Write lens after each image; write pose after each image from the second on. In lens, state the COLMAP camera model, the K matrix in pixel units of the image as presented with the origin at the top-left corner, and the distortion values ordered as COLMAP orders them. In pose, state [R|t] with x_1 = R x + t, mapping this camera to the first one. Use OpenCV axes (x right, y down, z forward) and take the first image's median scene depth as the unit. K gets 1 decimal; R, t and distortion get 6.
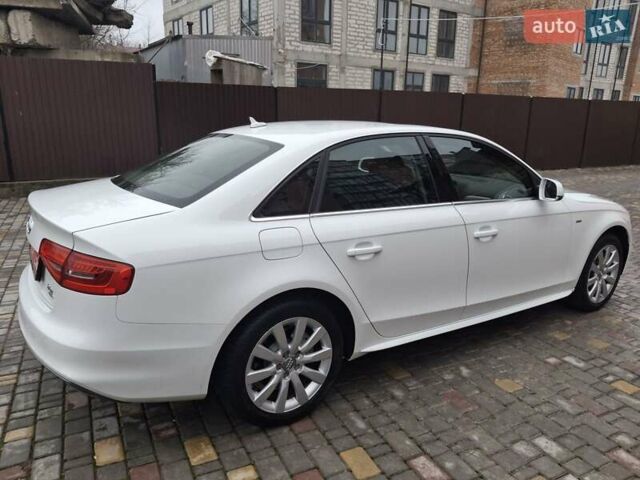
lens RADIAL K [[476.7, 0, 316.2], [0, 476.7, 236.1], [0, 0, 1]] dist [0.017327, -0.046679]
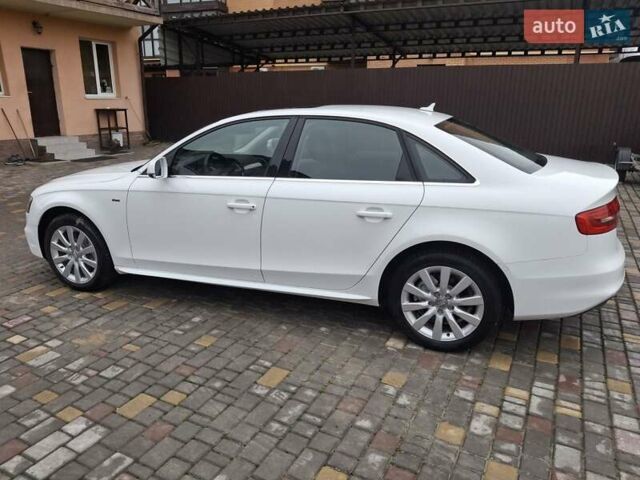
lens RADIAL K [[476.7, 0, 317.6], [0, 476.7, 237.1], [0, 0, 1]] dist [0.017327, -0.046679]
pose [[-0.598637, -0.240531, 0.764054, -1.009762], [0.184343, 0.886879, 0.423630, -0.540099], [-0.779520, 0.394449, -0.486579, 2.044353]]
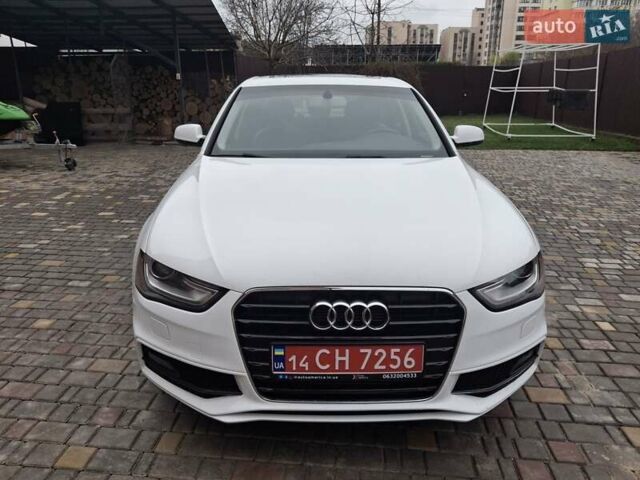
lens RADIAL K [[476.7, 0, 318.2], [0, 476.7, 242.3], [0, 0, 1]] dist [0.017327, -0.046679]
pose [[-0.521272, 0.242800, -0.818122, 1.411744], [-0.223825, 0.886214, 0.405620, -0.420099], [0.823515, 0.394554, -0.407614, 1.980379]]
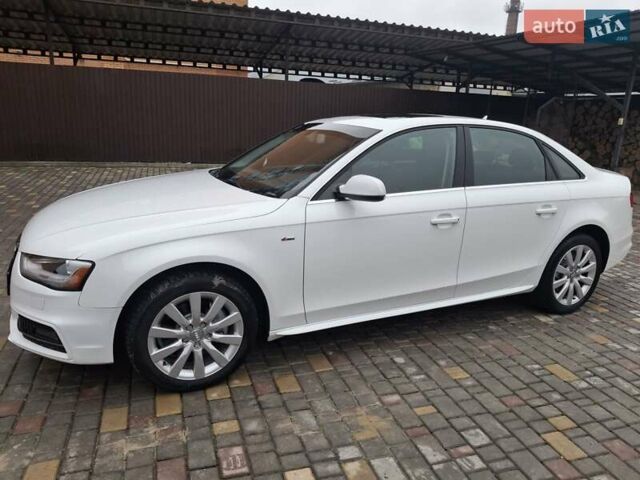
lens RADIAL K [[476.7, 0, 315.8], [0, 476.7, 243.7], [0, 0, 1]] dist [0.017327, -0.046679]
pose [[-0.989196, -0.092112, 0.114047, 0.175946], [-0.025164, 0.873091, 0.486907, -0.623902], [-0.144423, 0.478777, -0.865976, 2.601076]]
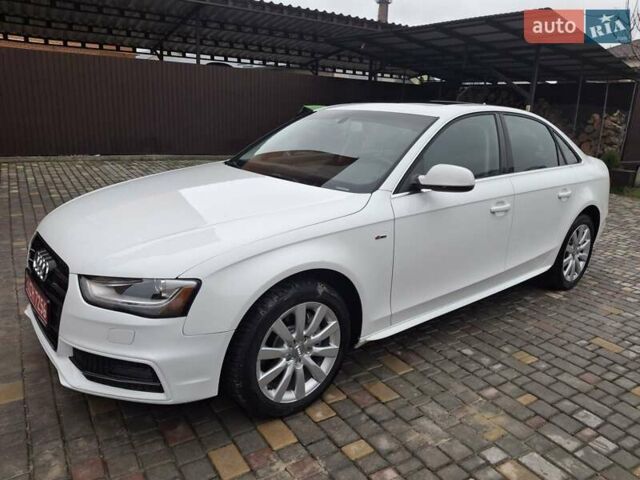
lens RADIAL K [[476.7, 0, 315.1], [0, 476.7, 246.7], [0, 0, 1]] dist [0.017327, -0.046679]
pose [[-0.992478, -0.029064, -0.118926, 0.558385], [-0.085219, 0.861439, 0.500660, -0.581953], [0.087897, 0.507028, -0.857436, 2.533772]]
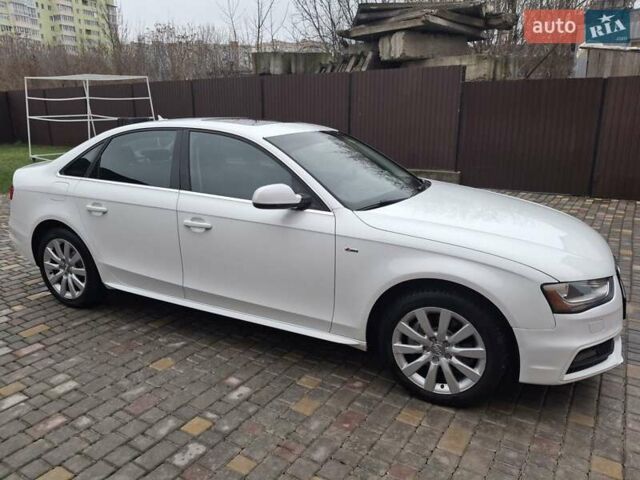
lens RADIAL K [[476.7, 0, 318.3], [0, 476.7, 236.0], [0, 0, 1]] dist [0.017327, -0.046679]
pose [[0.517215, 0.199156, -0.832362, 1.440432], [-0.200445, 0.973687, 0.108418, -0.155805], [0.832052, 0.110767, 0.543525, 0.690918]]
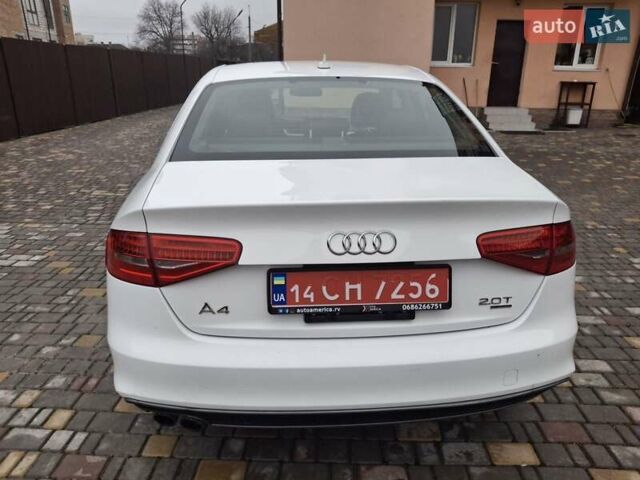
lens RADIAL K [[476.7, 0, 317.5], [0, 476.7, 241.2], [0, 0, 1]] dist [0.017327, -0.046679]
pose [[0.477990, -0.305746, 0.823435, -0.936874], [0.219665, 0.949283, 0.224963, -0.142110], [-0.850454, 0.073350, 0.520910, 0.648563]]
